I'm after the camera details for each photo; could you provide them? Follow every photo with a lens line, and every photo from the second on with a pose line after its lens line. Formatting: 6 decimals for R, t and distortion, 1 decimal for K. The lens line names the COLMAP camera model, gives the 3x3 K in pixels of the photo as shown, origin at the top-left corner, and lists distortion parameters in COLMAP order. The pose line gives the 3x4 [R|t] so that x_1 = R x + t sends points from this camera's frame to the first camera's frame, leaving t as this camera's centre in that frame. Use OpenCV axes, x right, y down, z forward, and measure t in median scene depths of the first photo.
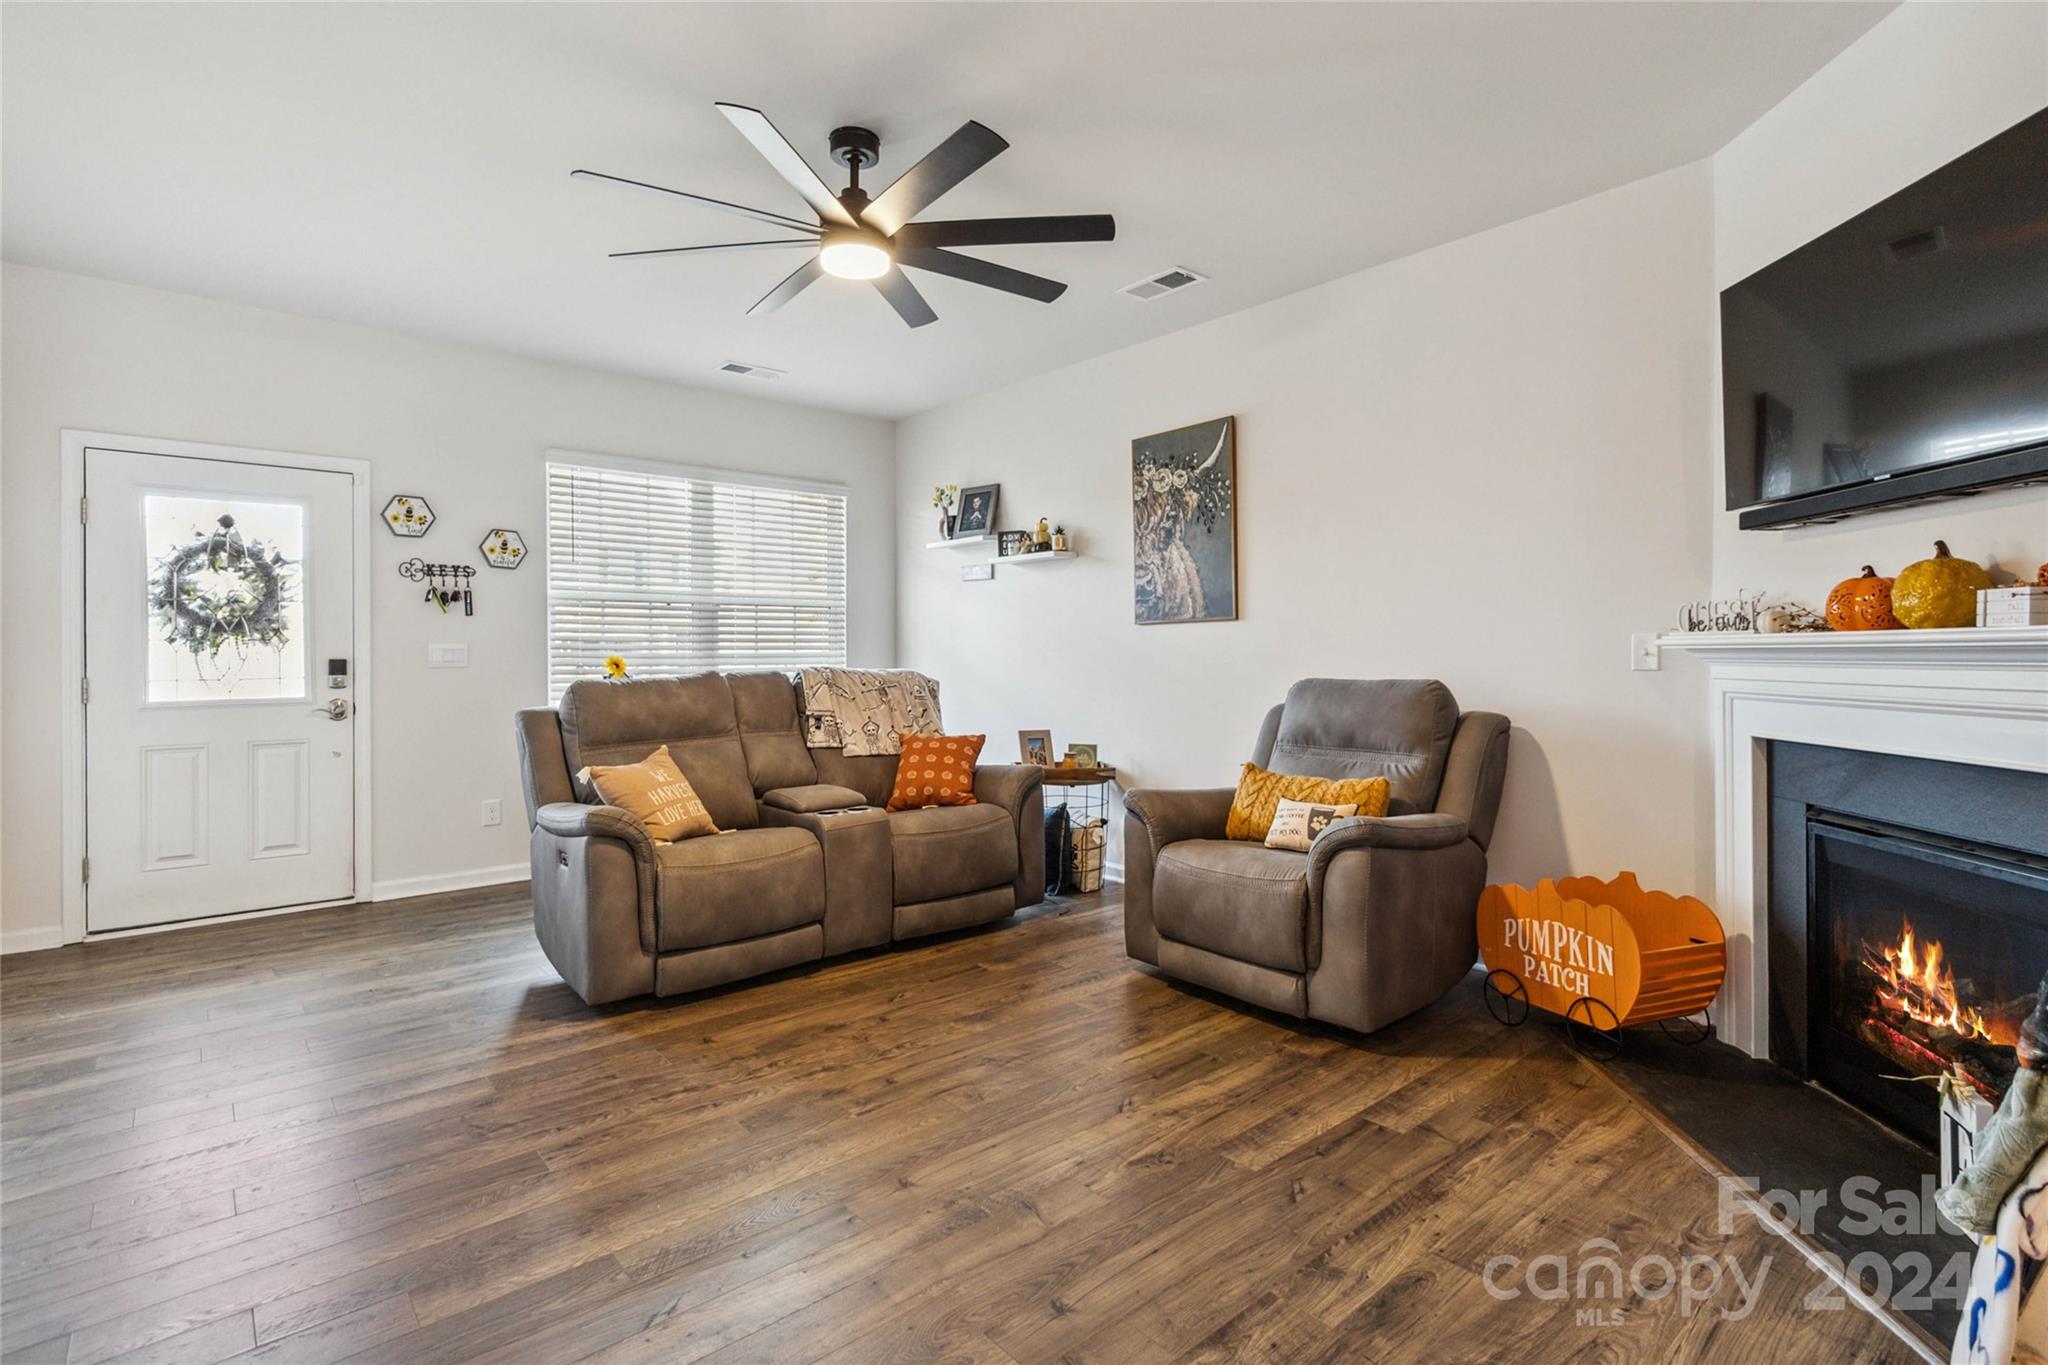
lens RADIAL K [[952.7, 0, 1028.2], [0, 952.7, 685.8], [0, 0, 1]] dist [0.003755, 0.000943]
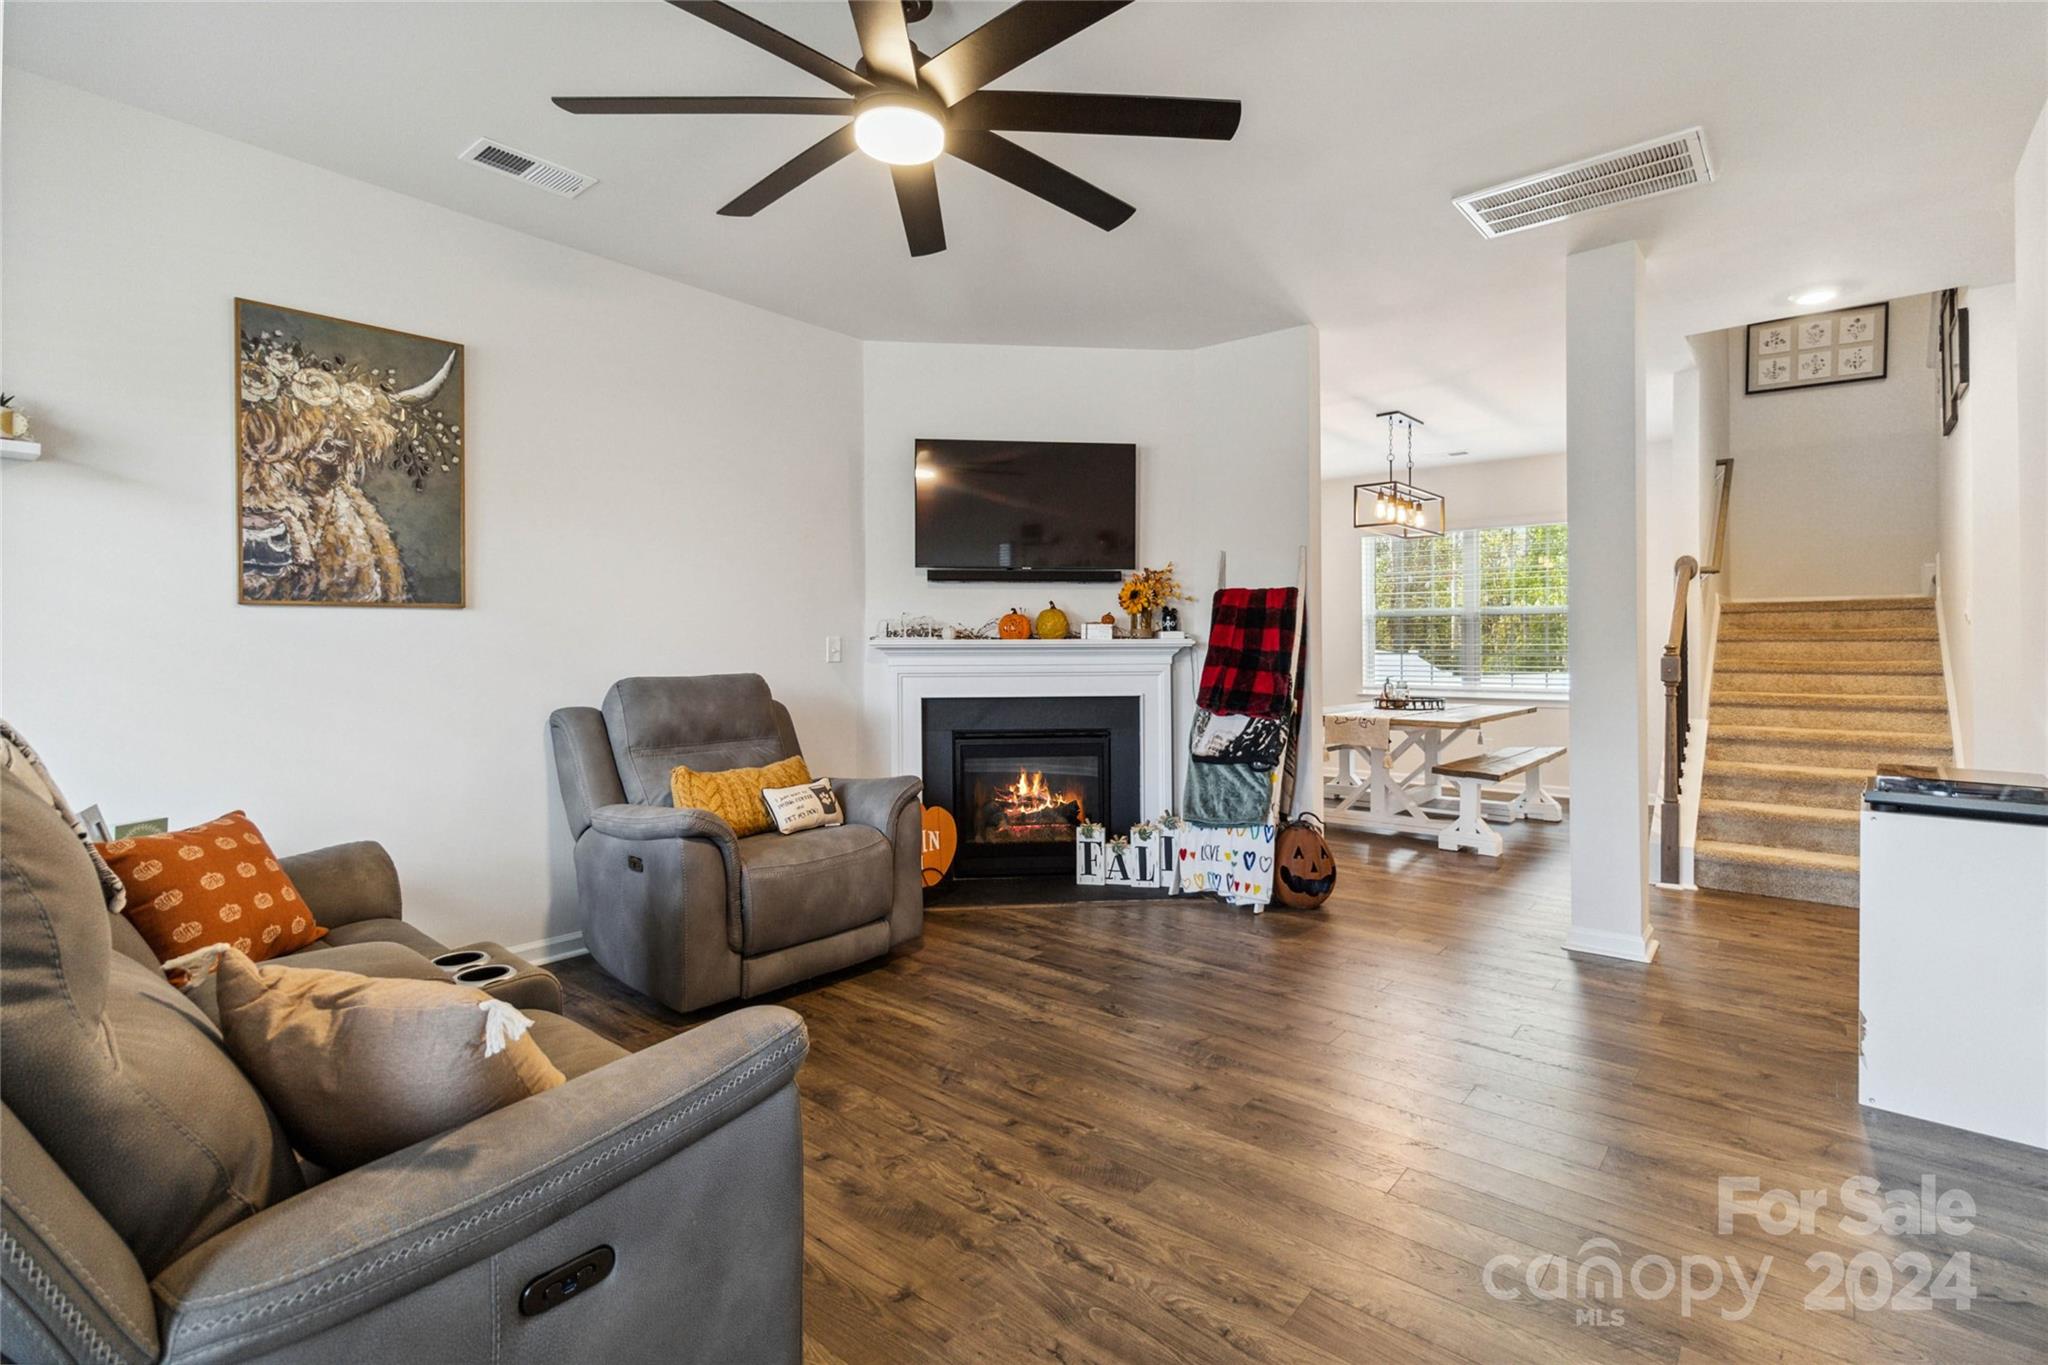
lens RADIAL K [[952.7, 0, 1029.6], [0, 952.7, 673.2], [0, 0, 1]] dist [0.003755, 0.000943]
pose [[-0.151089, -0.022636, 0.988261, -0.603264], [0.035931, 0.998951, 0.028374, -0.021574], [-0.987867, 0.039796, -0.150117, 0.644084]]
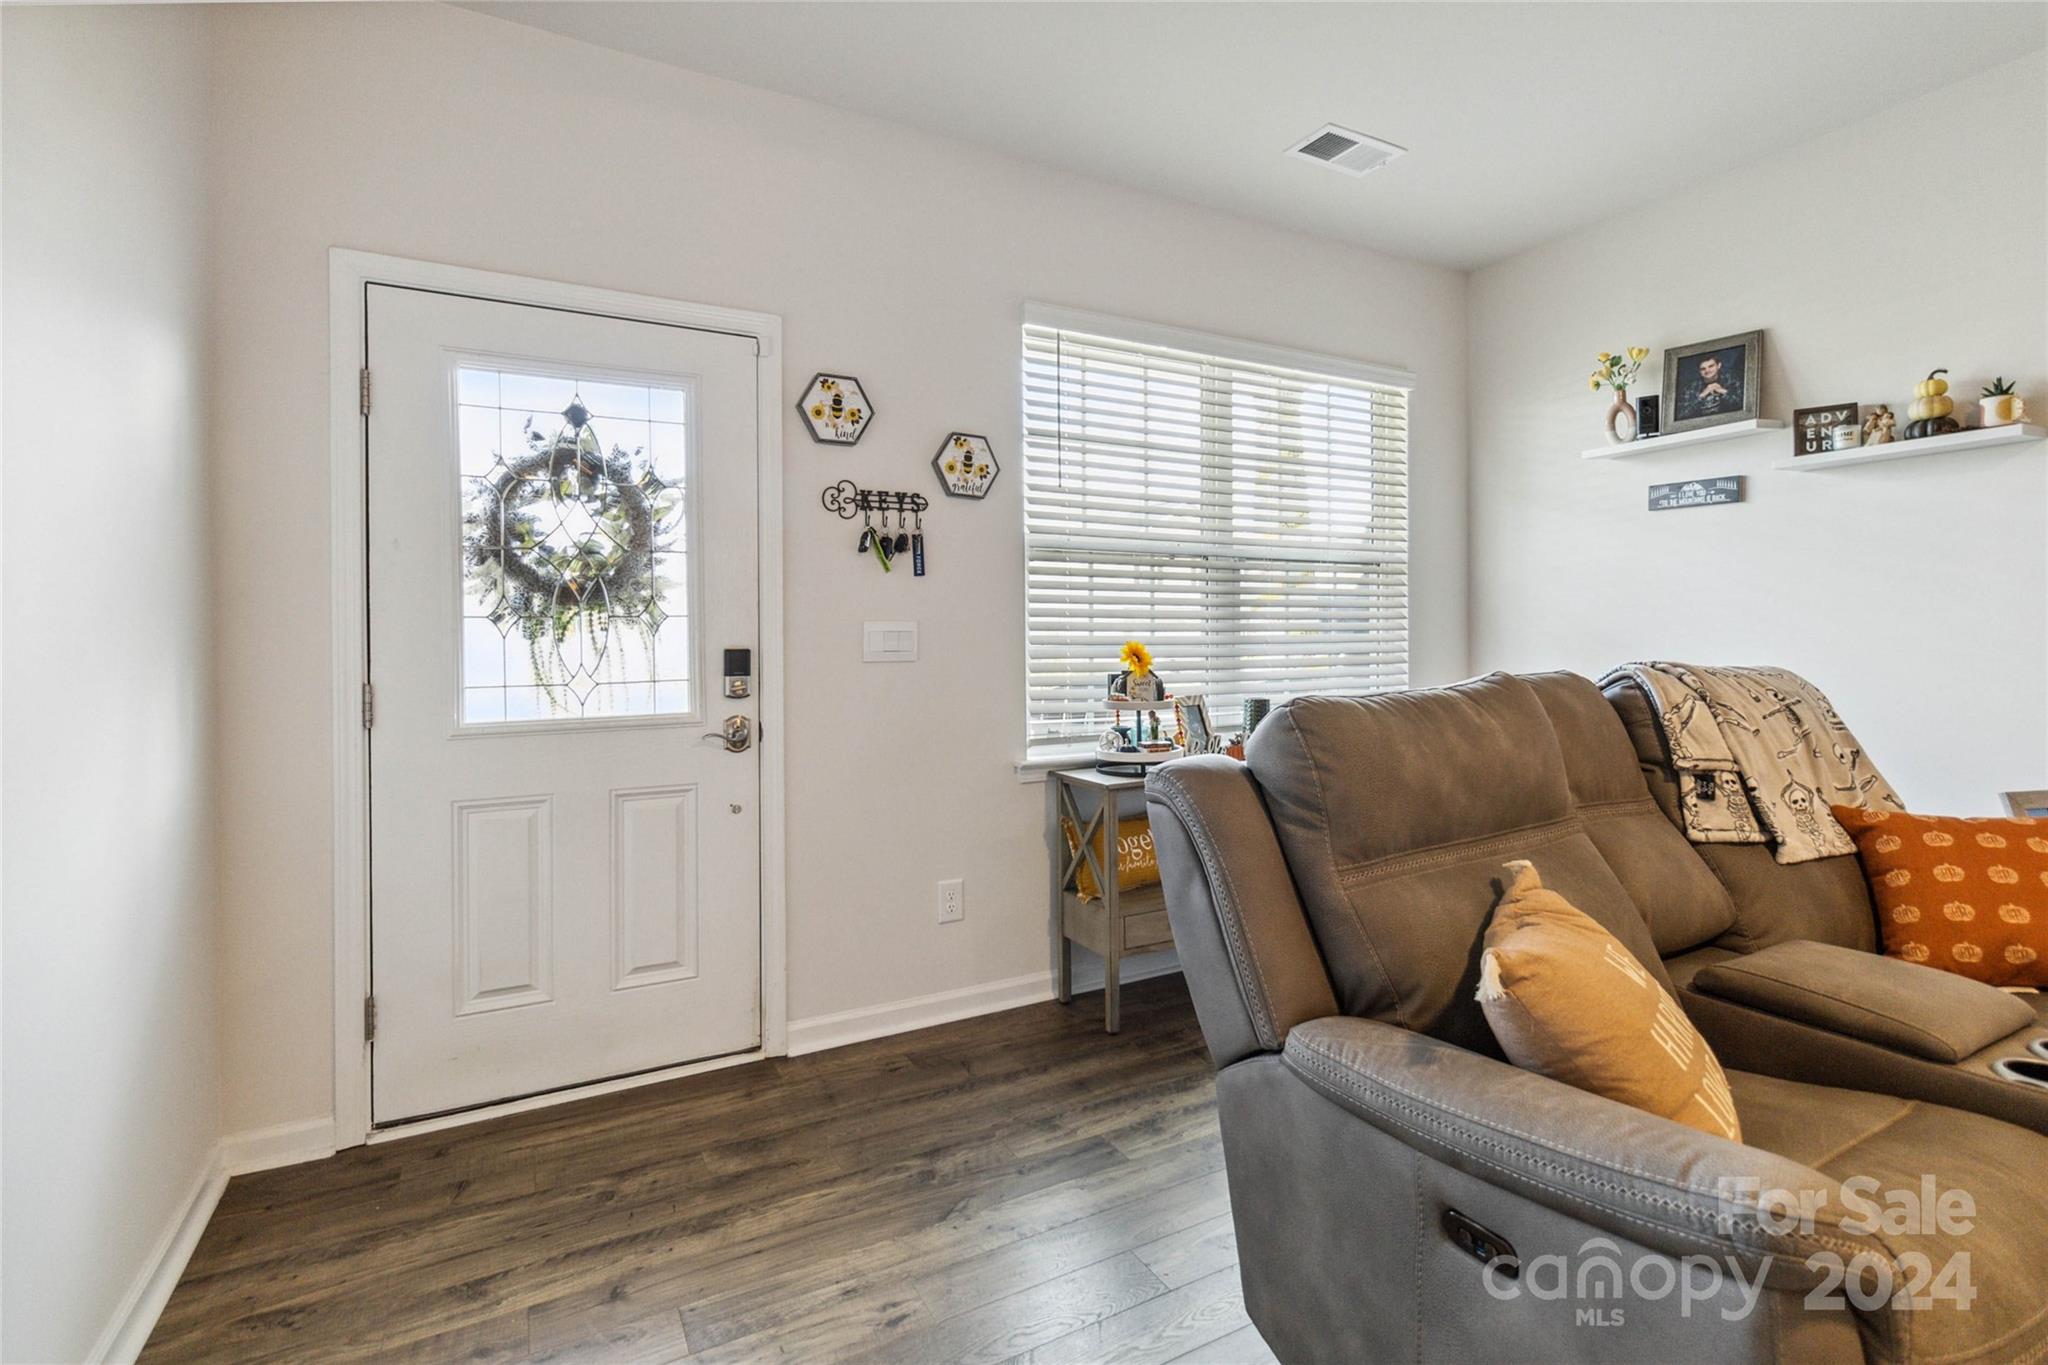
lens RADIAL K [[952.7, 0, 1053.6], [0, 952.7, 678.6], [0, 0, 1]] dist [0.003755, 0.000943]
pose [[0.978052, 0.003683, -0.208330, -0.409720], [-0.001749, 0.999954, 0.009467, -0.015507], [0.208355, -0.008894, 0.978013, 0.464084]]
